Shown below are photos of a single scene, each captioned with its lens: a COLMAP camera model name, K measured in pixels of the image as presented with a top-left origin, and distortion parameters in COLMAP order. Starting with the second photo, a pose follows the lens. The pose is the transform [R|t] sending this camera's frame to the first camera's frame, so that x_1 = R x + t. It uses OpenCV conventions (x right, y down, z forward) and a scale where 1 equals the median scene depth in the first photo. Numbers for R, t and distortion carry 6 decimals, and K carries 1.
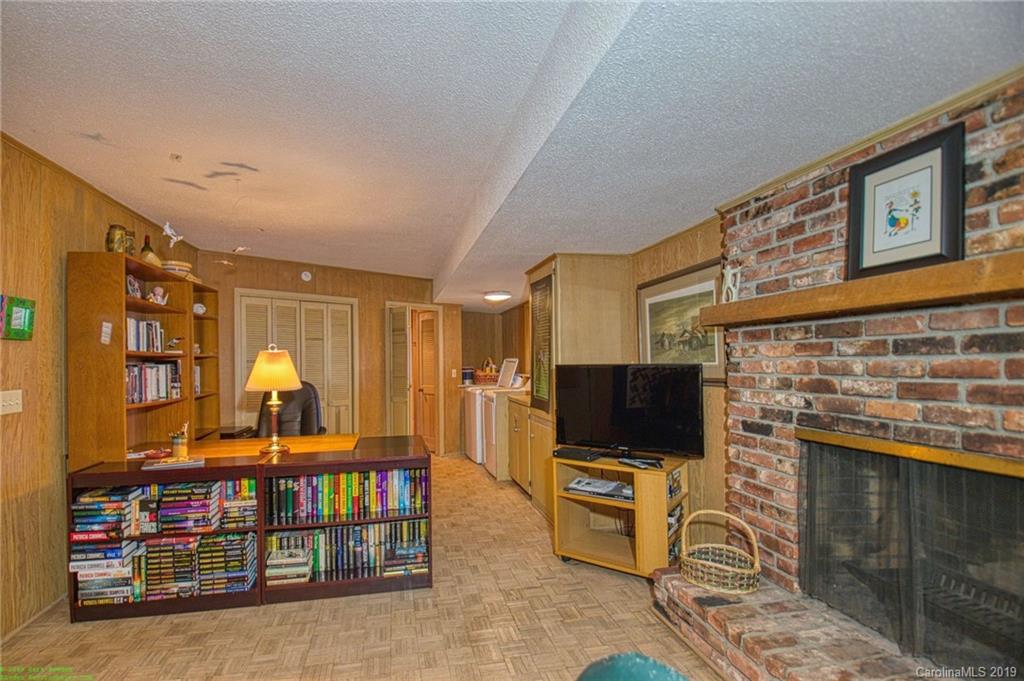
lens RADIAL K [[473.8, 0, 480.8], [0, 473.8, 355.2], [0, 0, 1]] dist [0.011855, -0.025081]
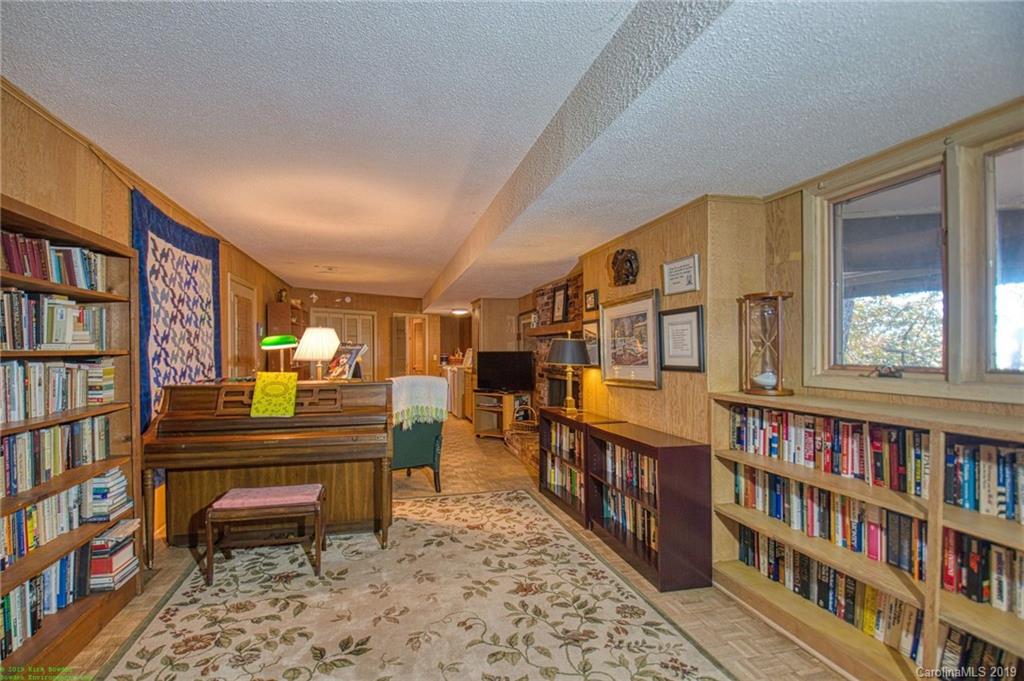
lens RADIAL K [[473.8, 0, 480.8], [0, 473.8, 355.2], [0, 0, 1]] dist [0.011855, -0.025081]
pose [[0.999848, 0.008431, 0.015294, 0.213977], [-0.008769, 0.999717, 0.022136, -0.017632], [-0.015103, -0.022267, 0.999638, -1.752903]]
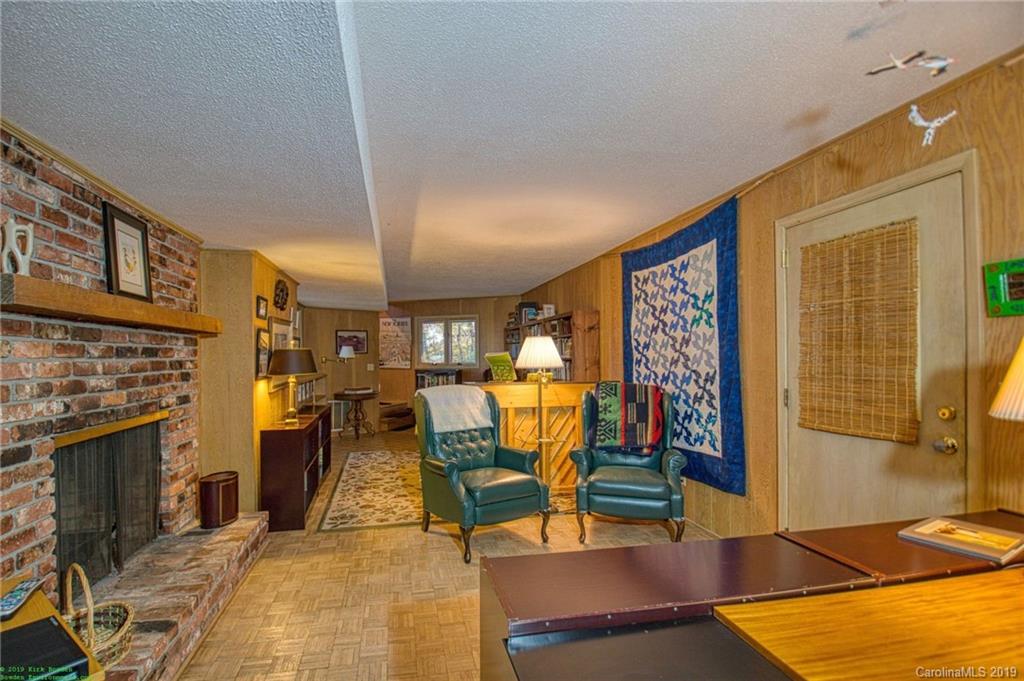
lens RADIAL K [[473.8, 0, 480.8], [0, 473.8, 355.2], [0, 0, 1]] dist [0.011855, -0.025081]
pose [[-0.999778, 0.018158, 0.010646, -0.144872], [0.017961, 0.999671, -0.018285, 0.027549], [-0.010975, -0.018090, -0.999776, 1.801323]]
